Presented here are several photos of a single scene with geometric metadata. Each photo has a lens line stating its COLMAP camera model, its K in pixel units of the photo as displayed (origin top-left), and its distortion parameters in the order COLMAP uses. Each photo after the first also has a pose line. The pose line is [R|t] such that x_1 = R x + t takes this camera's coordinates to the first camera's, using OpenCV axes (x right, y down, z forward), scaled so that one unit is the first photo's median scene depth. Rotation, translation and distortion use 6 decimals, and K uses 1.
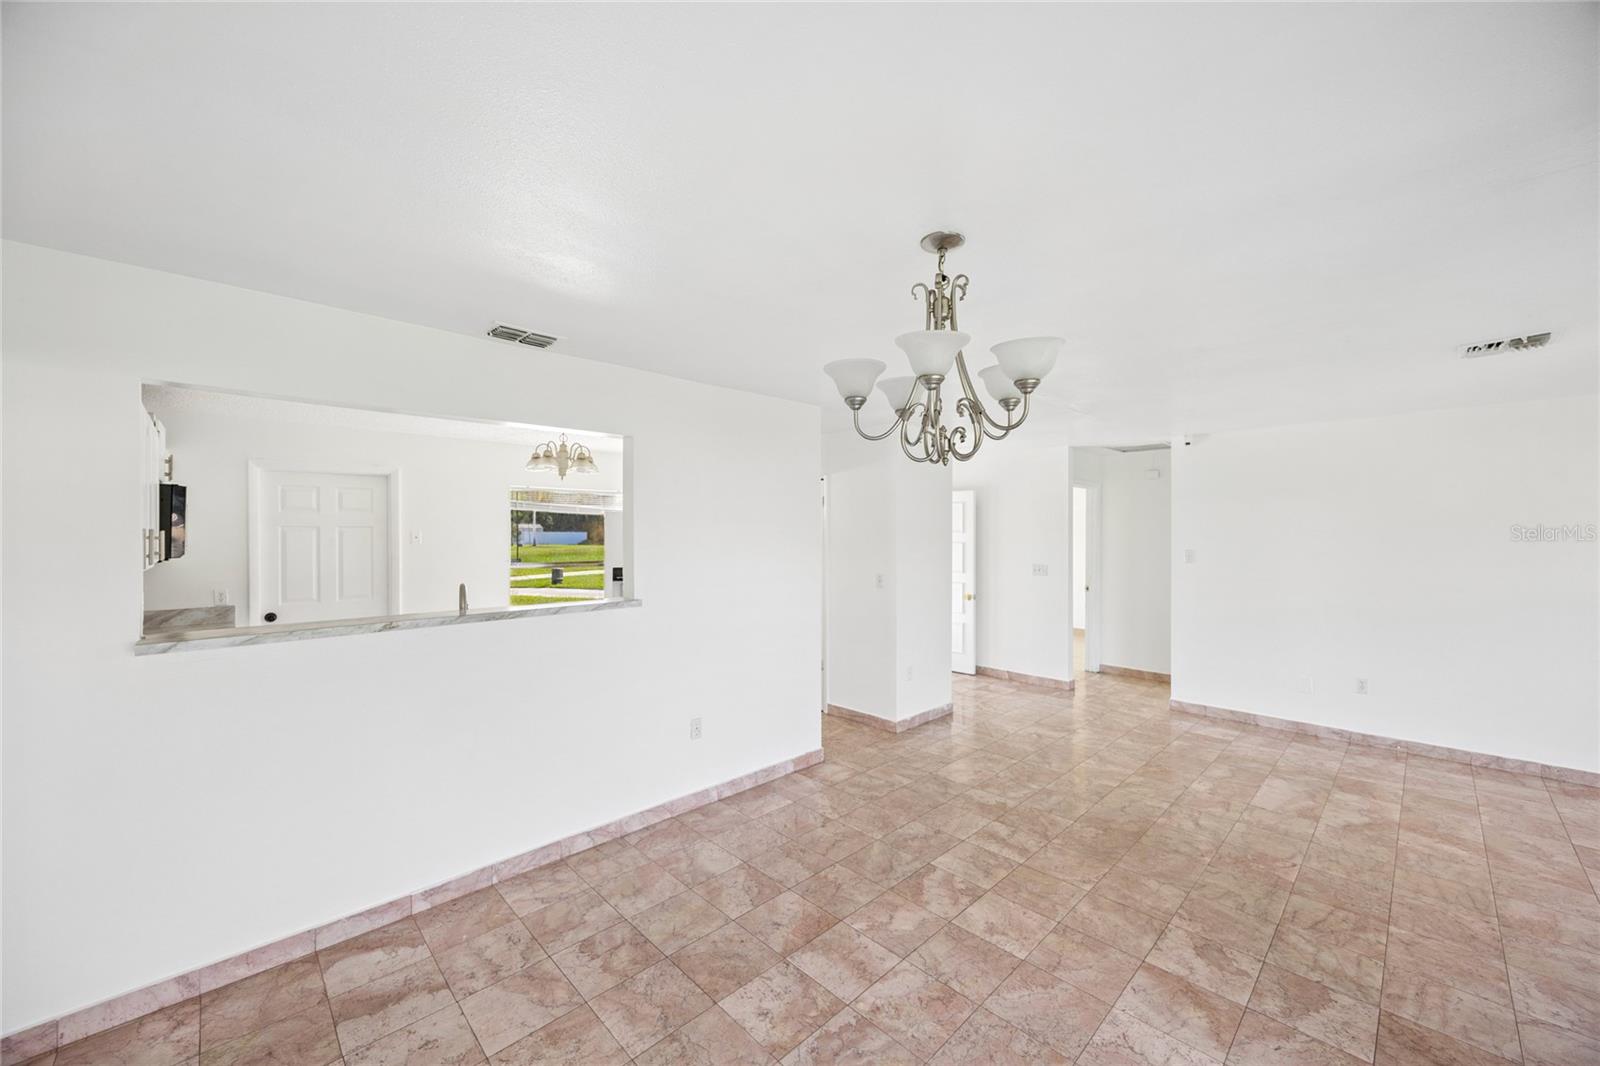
lens RADIAL K [[620.9, 0, 797.9], [0, 620.9, 532.1], [0, 0, 1]] dist [-0.002598, -0.000140]
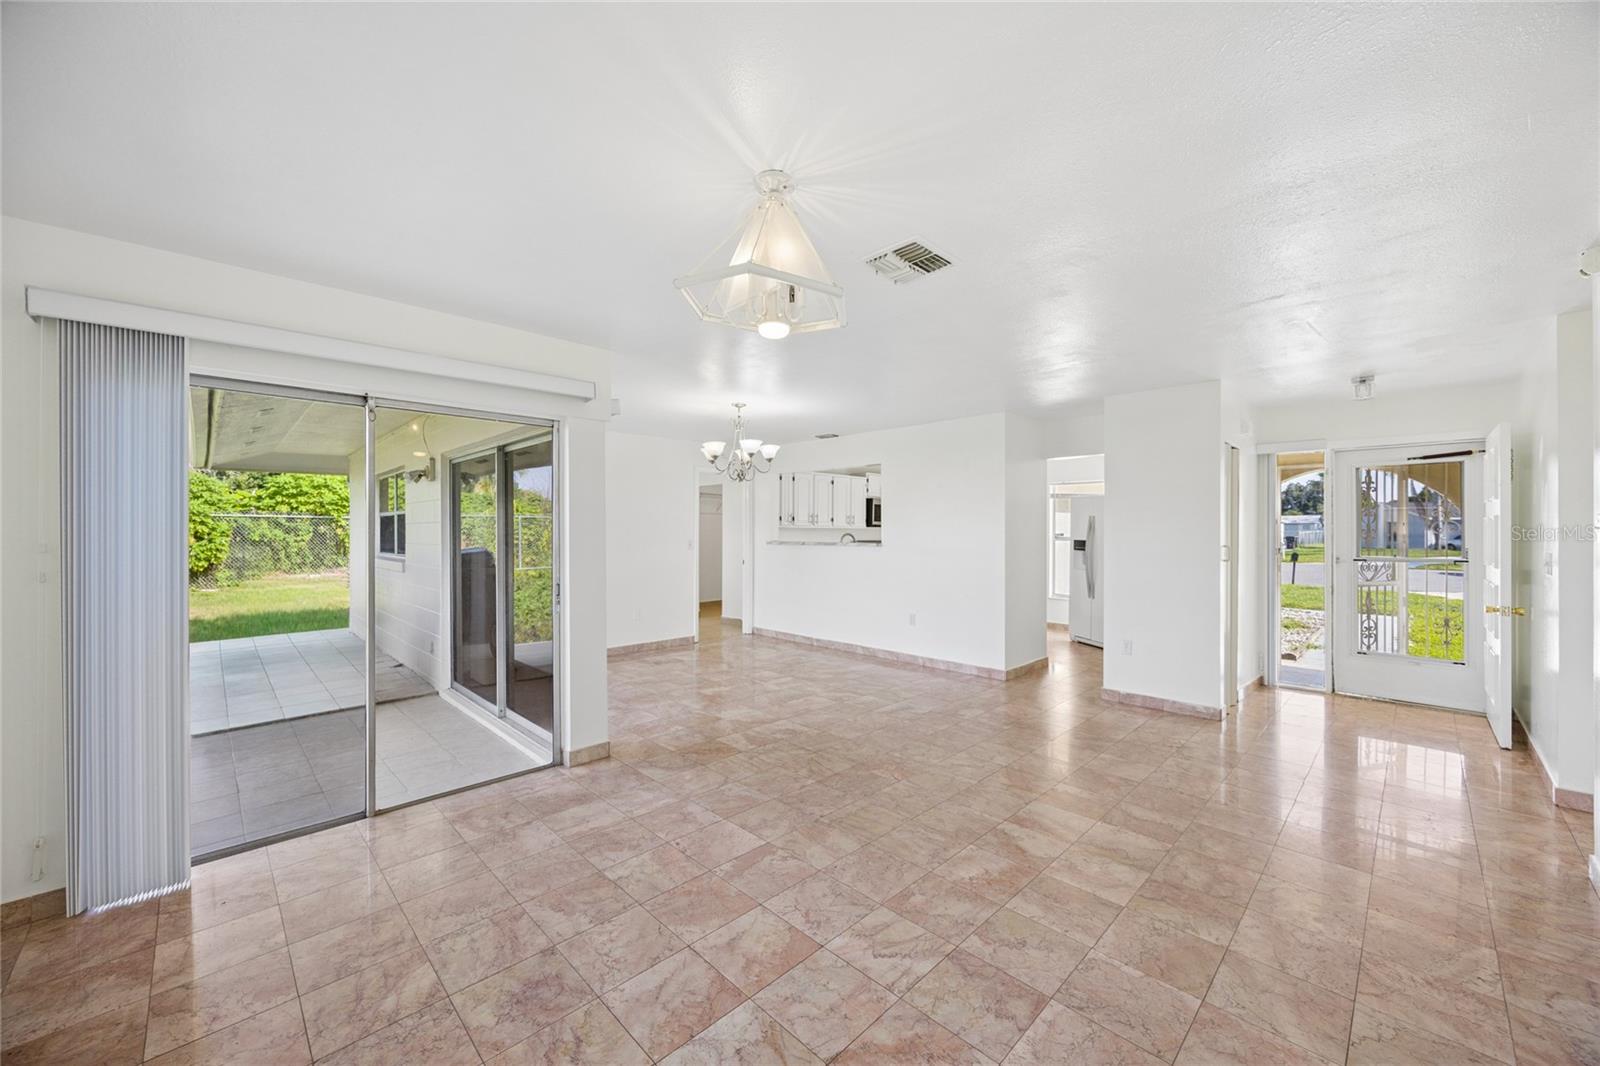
lens RADIAL K [[620.9, 0, 793.9], [0, 620.9, 531.6], [0, 0, 1]] dist [-0.002598, -0.000140]
pose [[-0.015051, 0.001319, -0.999886, 1.834240], [0.001264, 0.999998, 0.001300, 0.066281], [0.999886, -0.001244, -0.015052, 0.767892]]
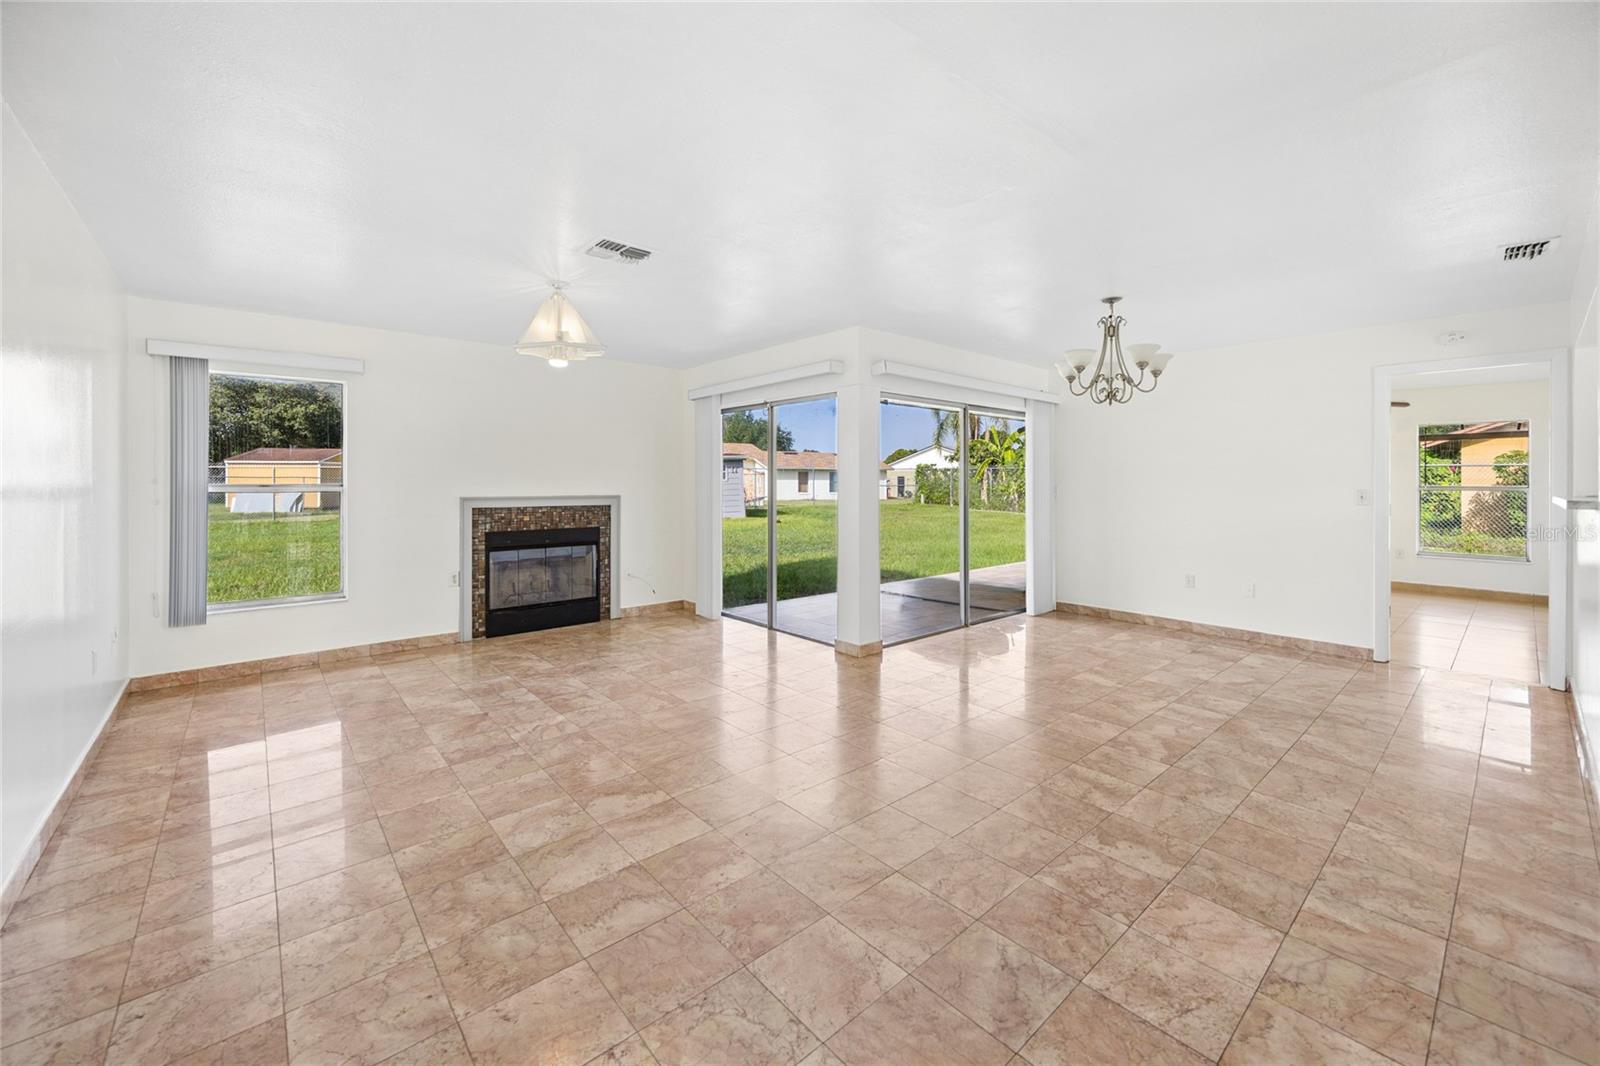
lens RADIAL K [[620.9, 0, 798.9], [0, 620.9, 482.8], [0, 0, 1]] dist [-0.002598, -0.000140]
pose [[-0.997772, -0.002595, 0.066660, 0.680435], [-0.002488, 0.999995, 0.001691, 0.085737], [-0.066664, 0.001522, -0.997774, 1.871935]]
